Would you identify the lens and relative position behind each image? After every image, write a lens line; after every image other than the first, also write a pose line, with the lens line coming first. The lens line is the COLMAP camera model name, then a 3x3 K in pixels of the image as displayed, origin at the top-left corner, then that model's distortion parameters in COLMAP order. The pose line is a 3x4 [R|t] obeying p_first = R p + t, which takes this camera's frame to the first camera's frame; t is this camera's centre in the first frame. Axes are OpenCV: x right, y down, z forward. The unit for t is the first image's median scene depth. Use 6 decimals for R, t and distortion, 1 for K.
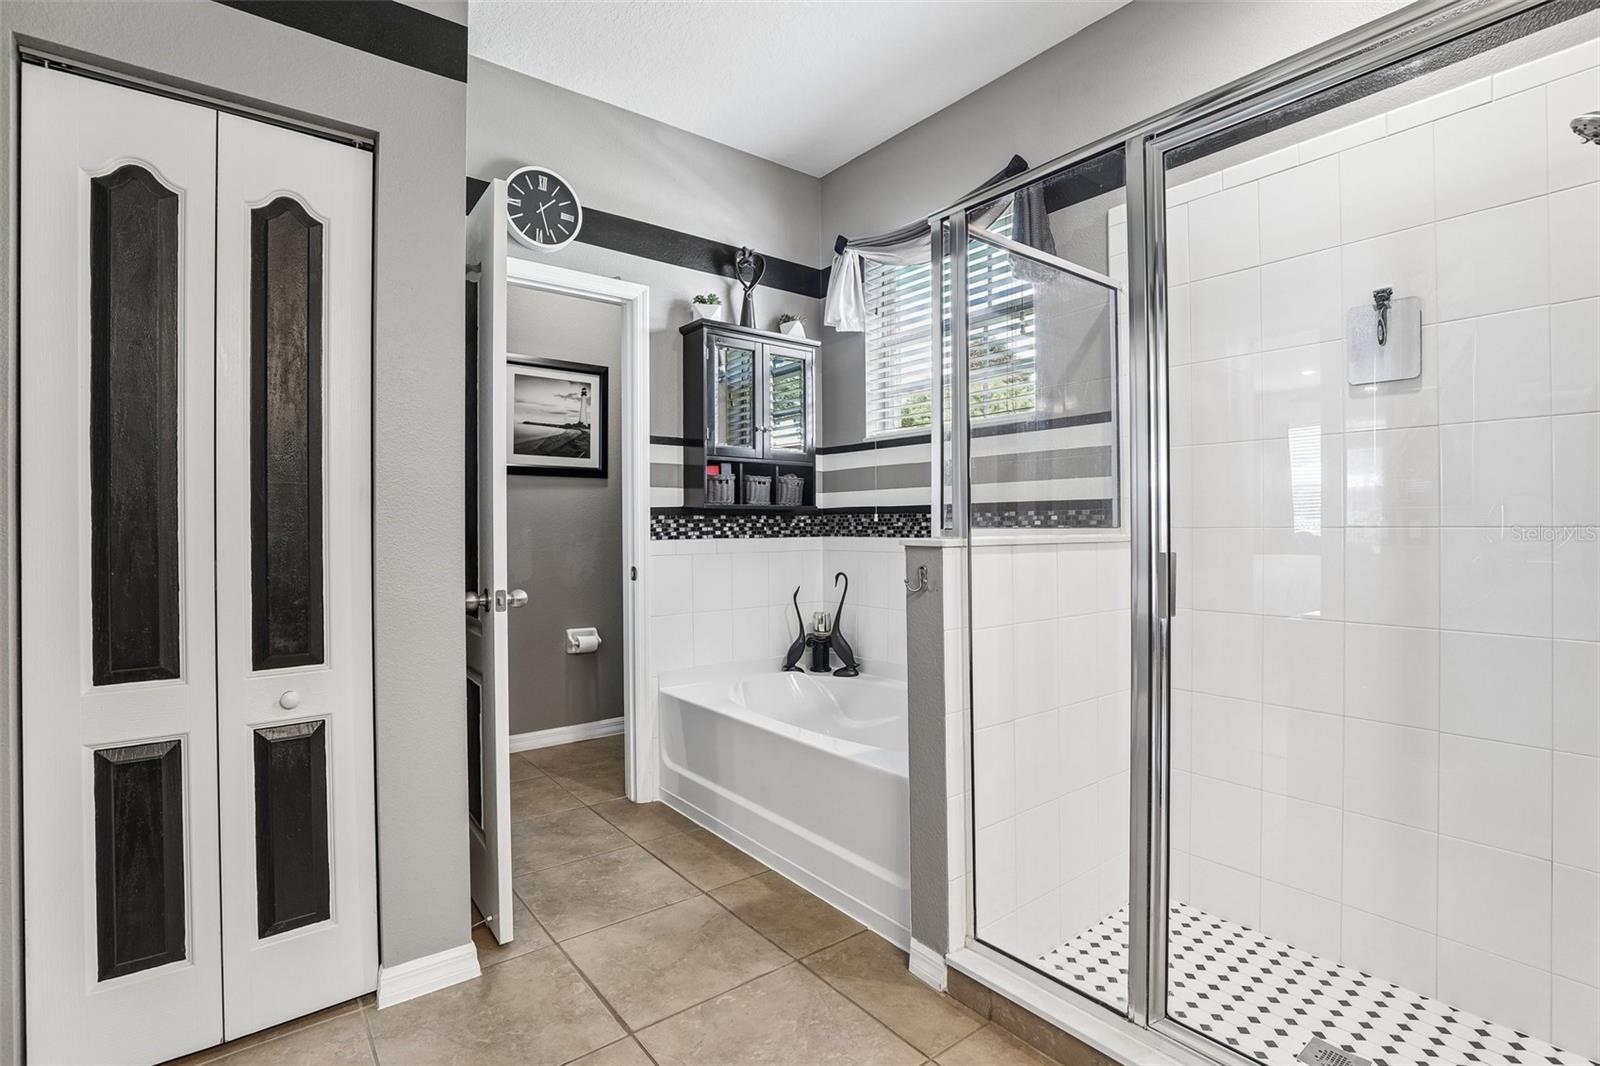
lens RADIAL K [[728.5, 0, 799.7], [0, 728.5, 527.1], [0, 0, 1]] dist [-0.051867, 0.013620]
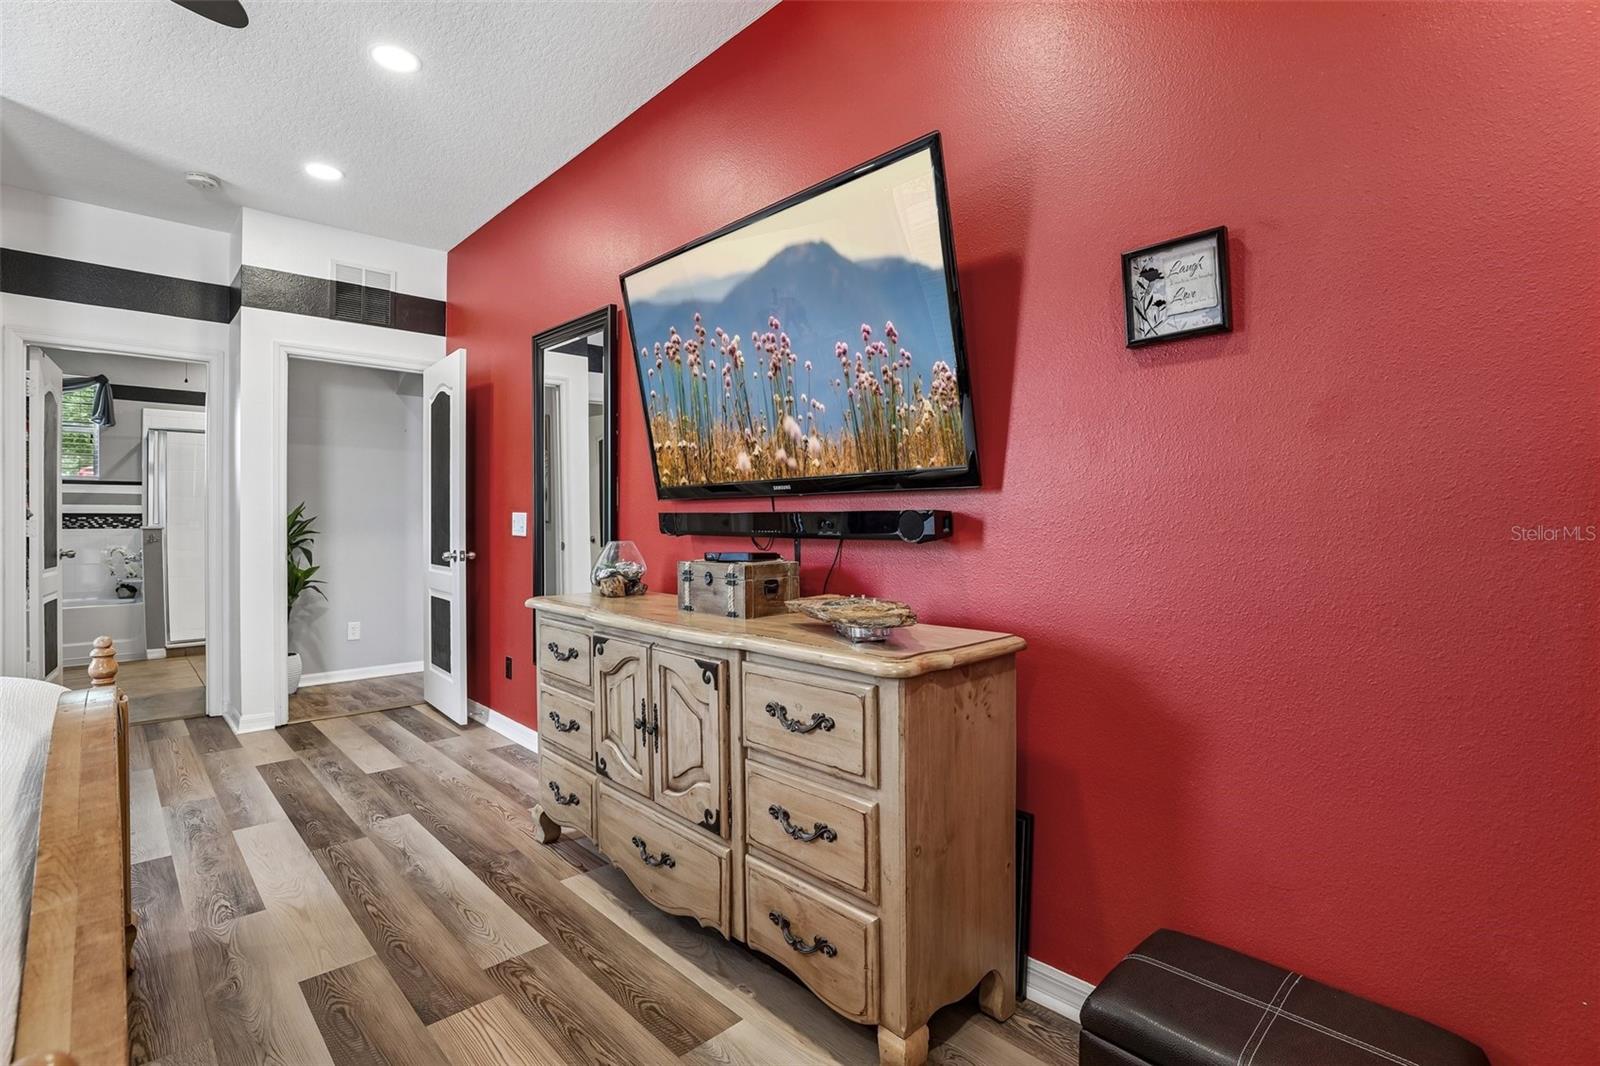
lens RADIAL K [[728.5, 0, 799.7], [0, 728.5, 527.1], [0, 0, 1]] dist [-0.051867, 0.013620]
pose [[-0.097406, 0.004057, 0.995236, -2.159129], [0.002910, 0.999989, -0.003792, 0.026042], [-0.995241, 0.002527, -0.097416, -1.071864]]
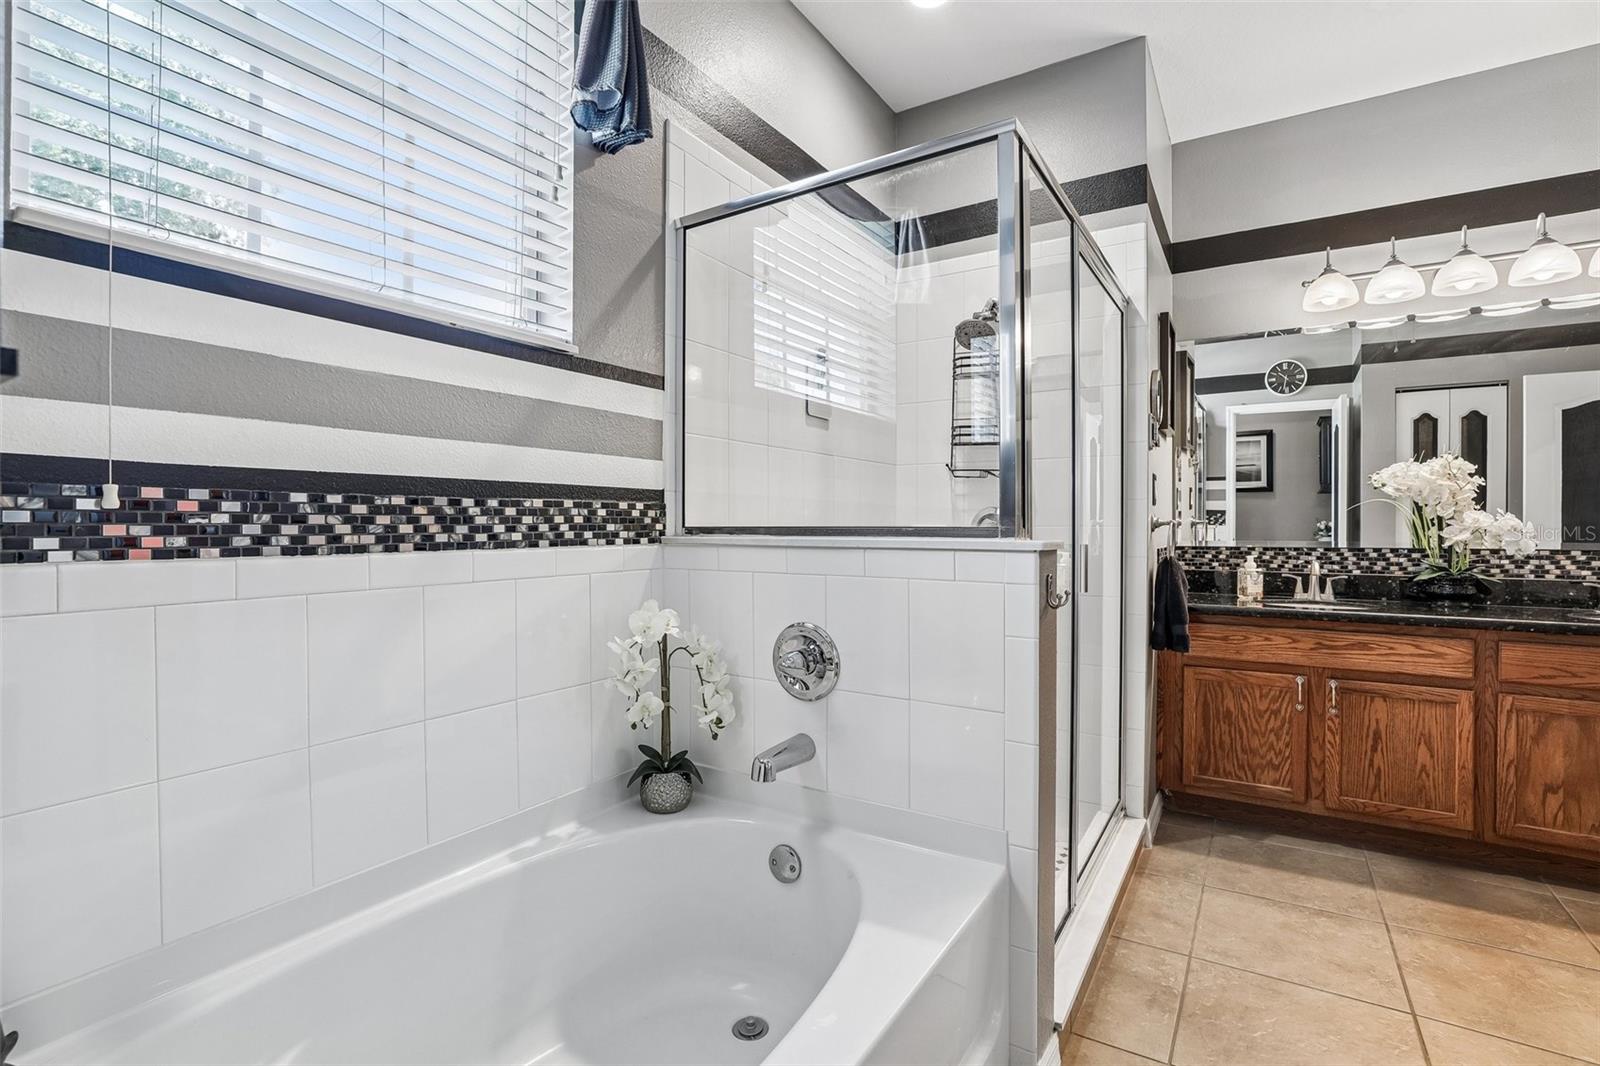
lens RADIAL K [[728.5, 0, 799.7], [0, 728.5, 527.1], [0, 0, 1]] dist [-0.051867, 0.013620]
pose [[-0.323687, -0.003646, 0.946157, -0.303225], [-0.002035, 0.999993, 0.003158, -0.001958], [-0.946162, -0.000903, -0.323692, 0.975104]]
